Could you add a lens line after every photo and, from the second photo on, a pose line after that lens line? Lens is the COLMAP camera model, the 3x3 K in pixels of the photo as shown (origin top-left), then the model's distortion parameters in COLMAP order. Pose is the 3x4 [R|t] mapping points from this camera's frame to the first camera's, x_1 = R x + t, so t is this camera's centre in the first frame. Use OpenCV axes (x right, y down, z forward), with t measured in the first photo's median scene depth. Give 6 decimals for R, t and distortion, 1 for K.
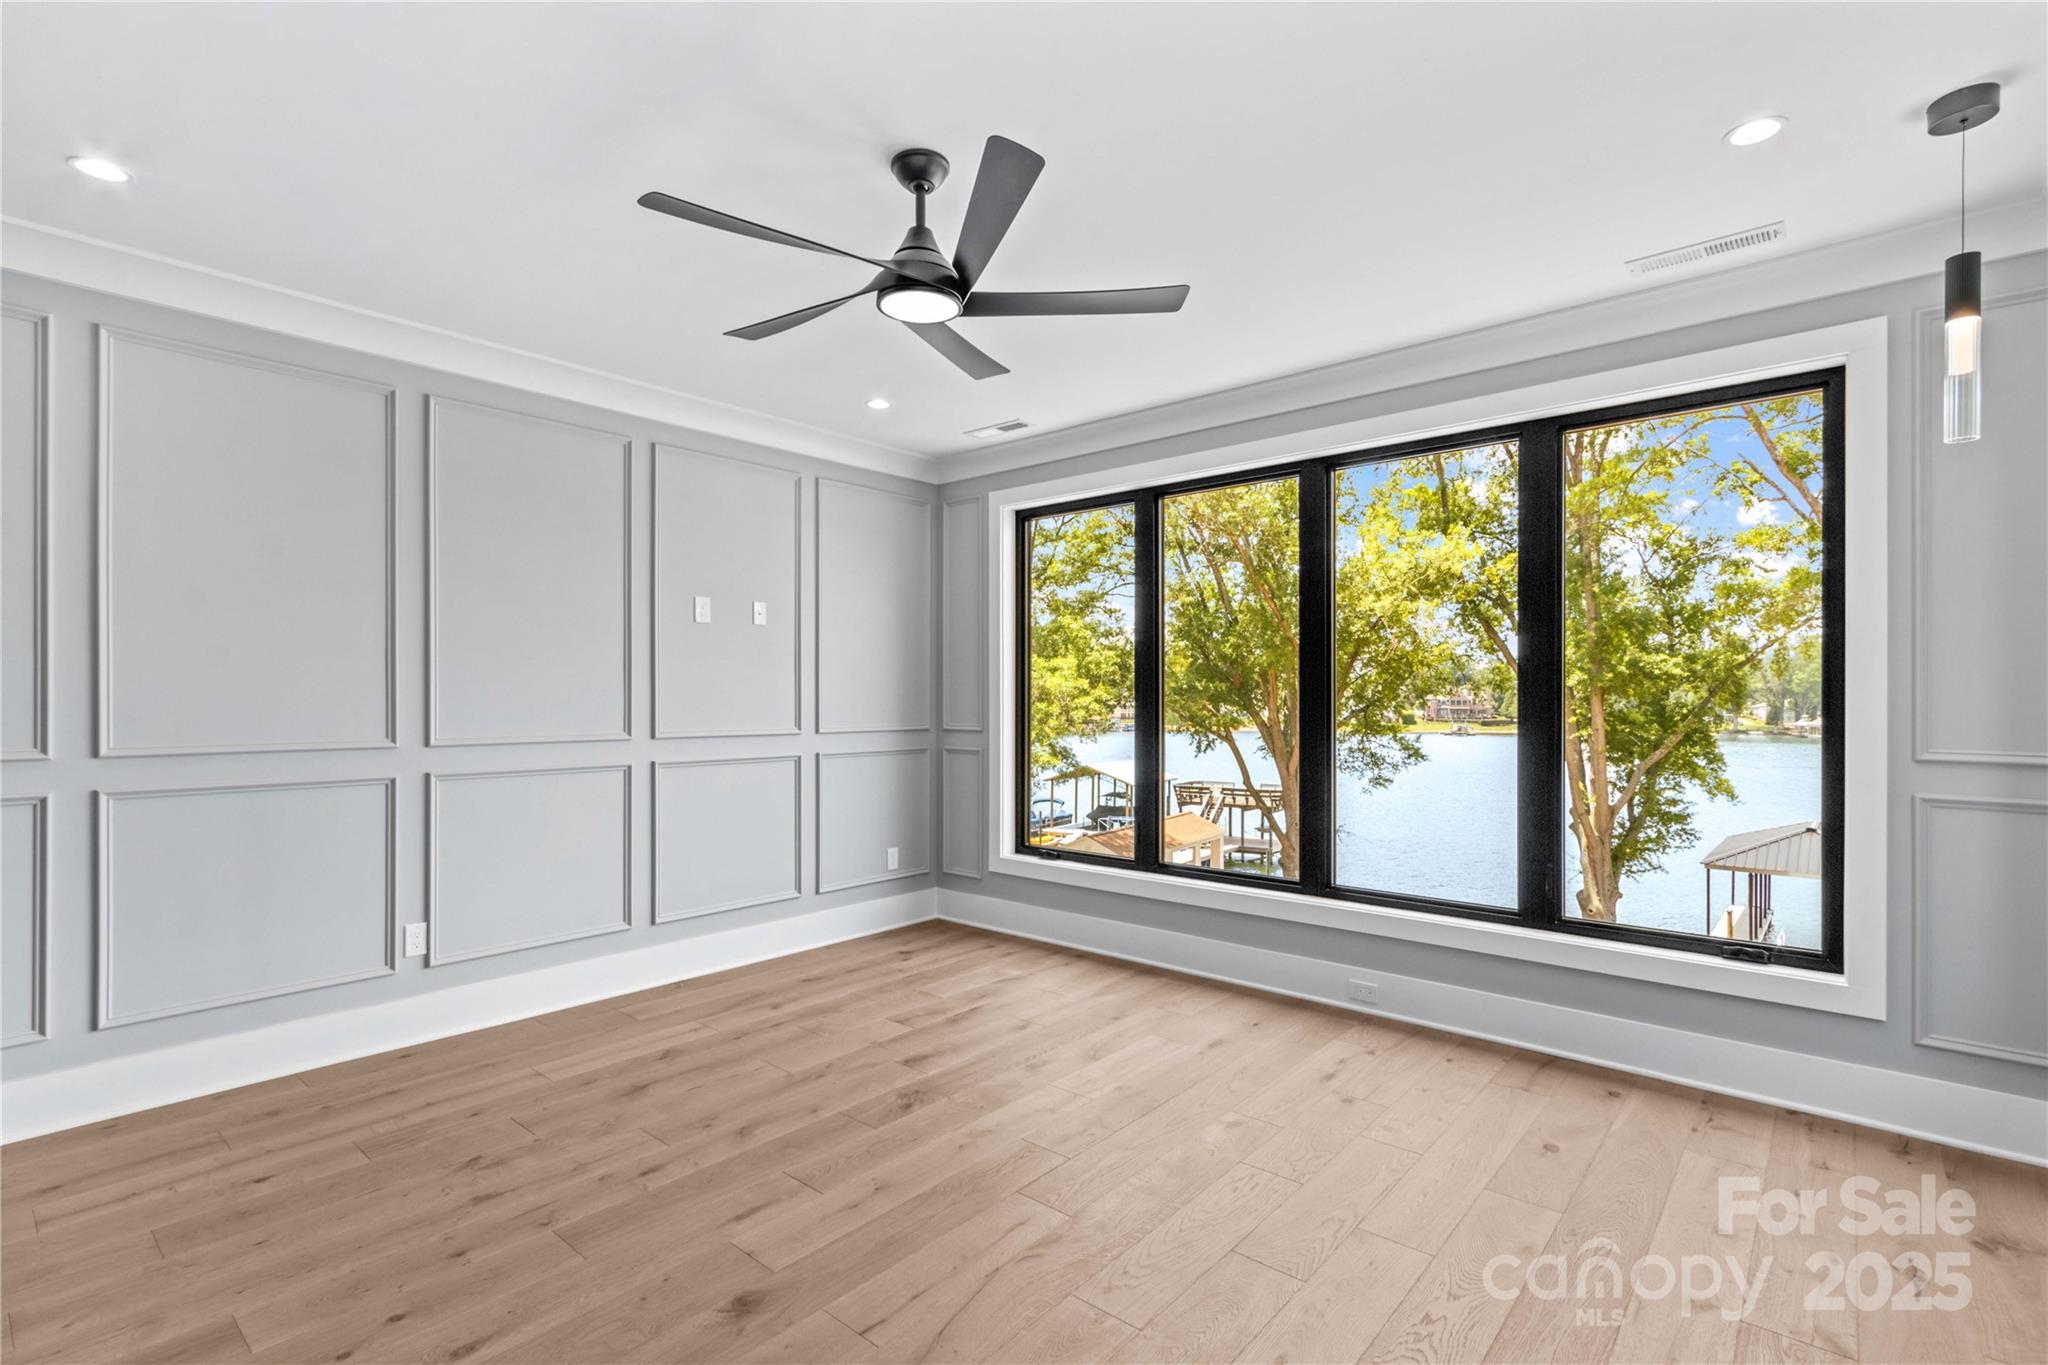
lens RADIAL K [[959.5, 0, 1017.3], [0, 959.5, 653.5], [0, 0, 1]] dist [0.001879, 0.000349]
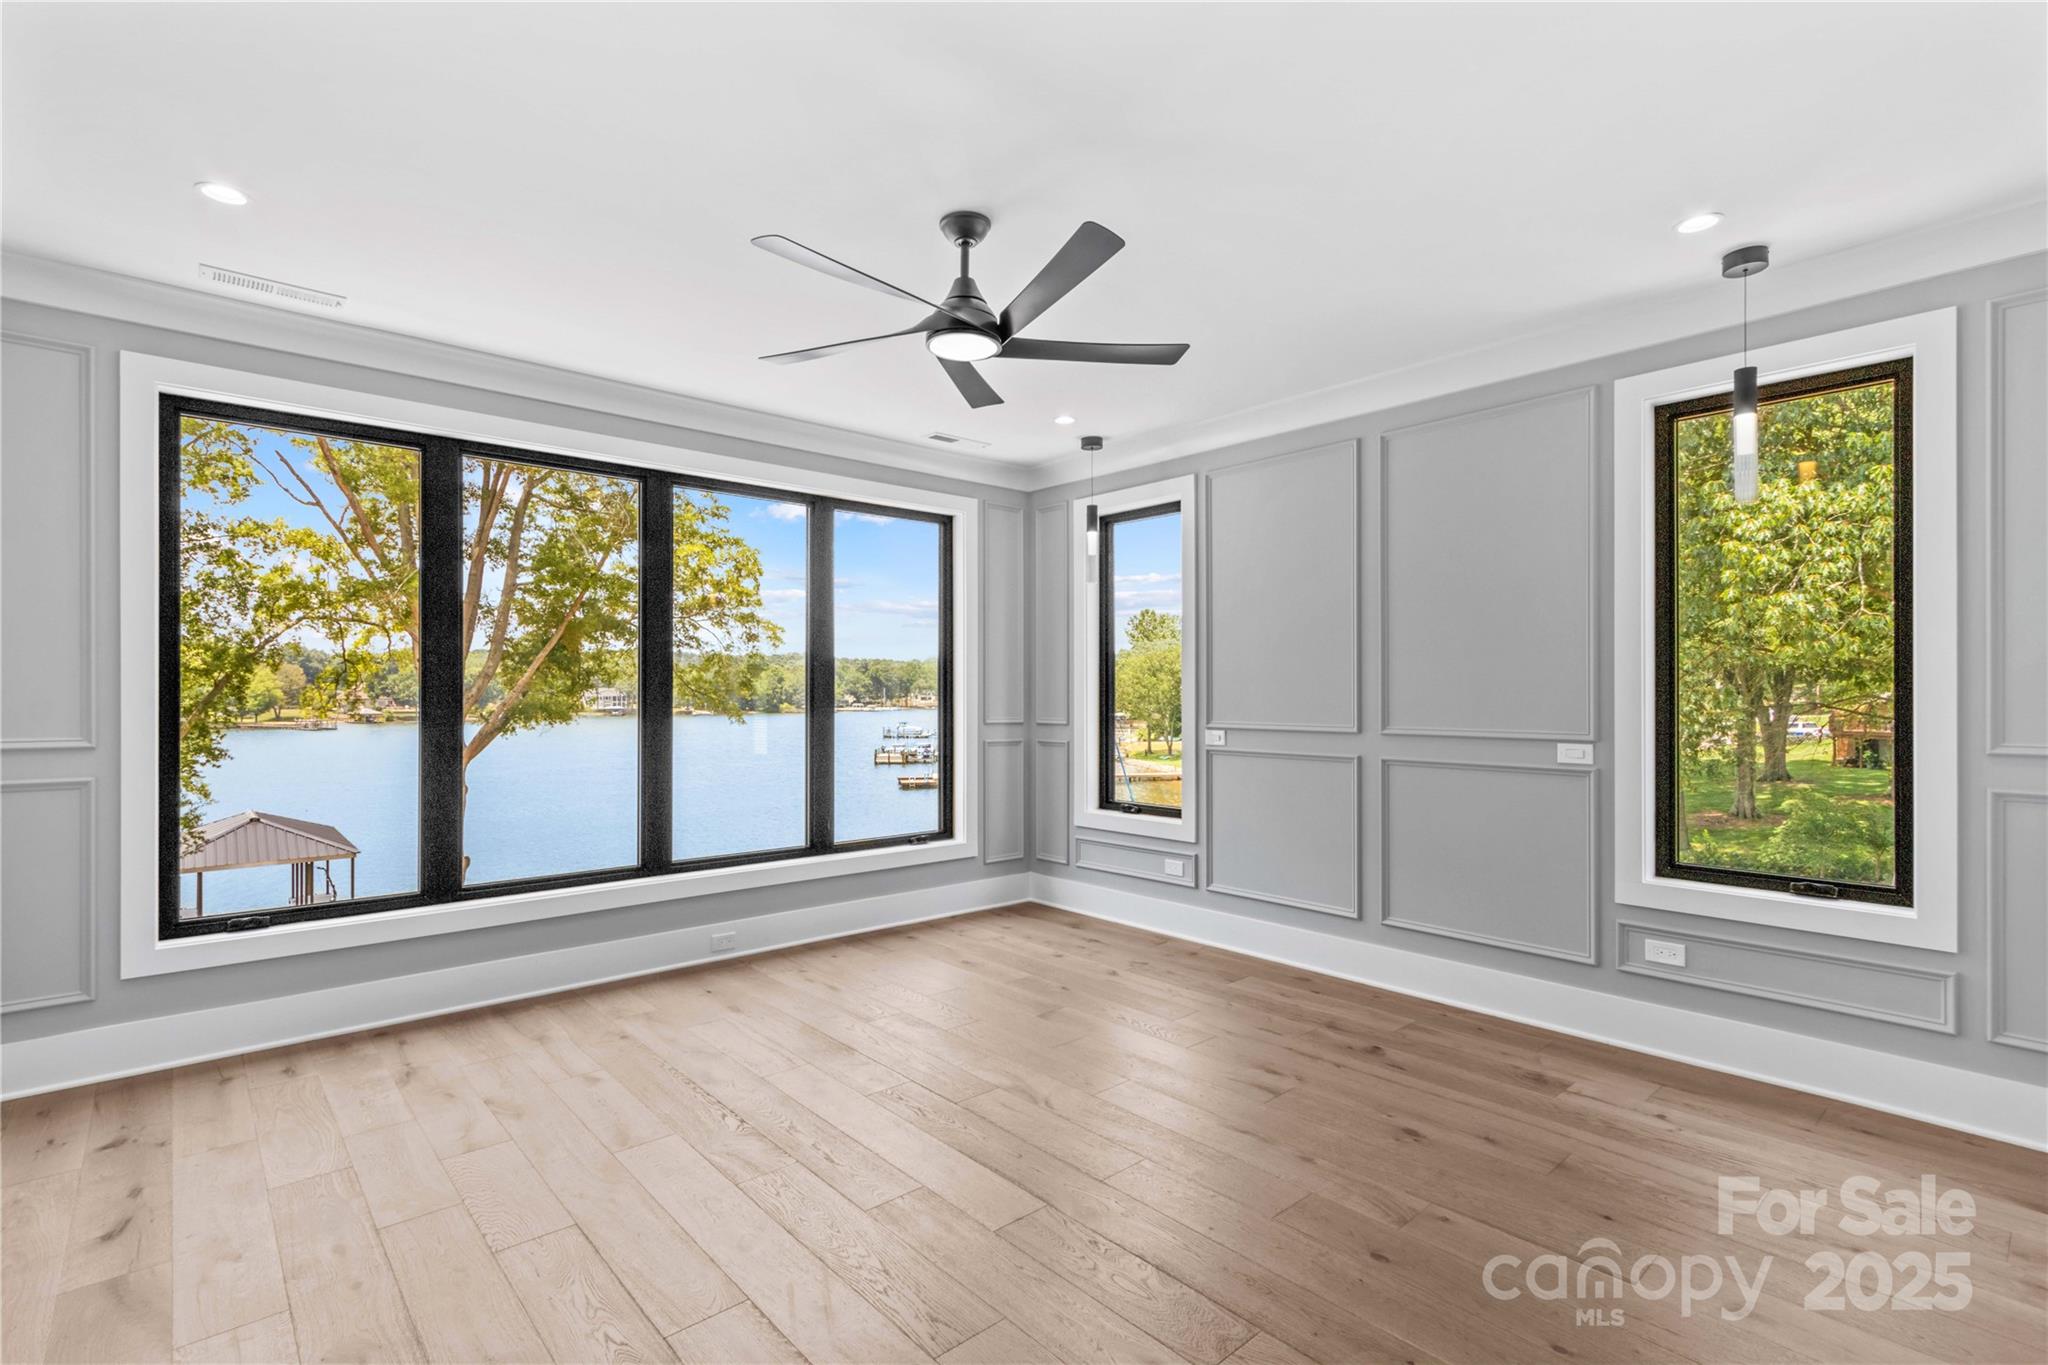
lens RADIAL K [[946.1, 0, 1024.0], [0, 946.1, 682.5], [0, 0, 1]] dist [0.001344, 0.000316]
pose [[0.114436, 0.011744, 0.993361, -0.714229], [-0.046878, 0.998880, -0.006409, 0.025250], [-0.992324, -0.045834, 0.114858, 0.496866]]
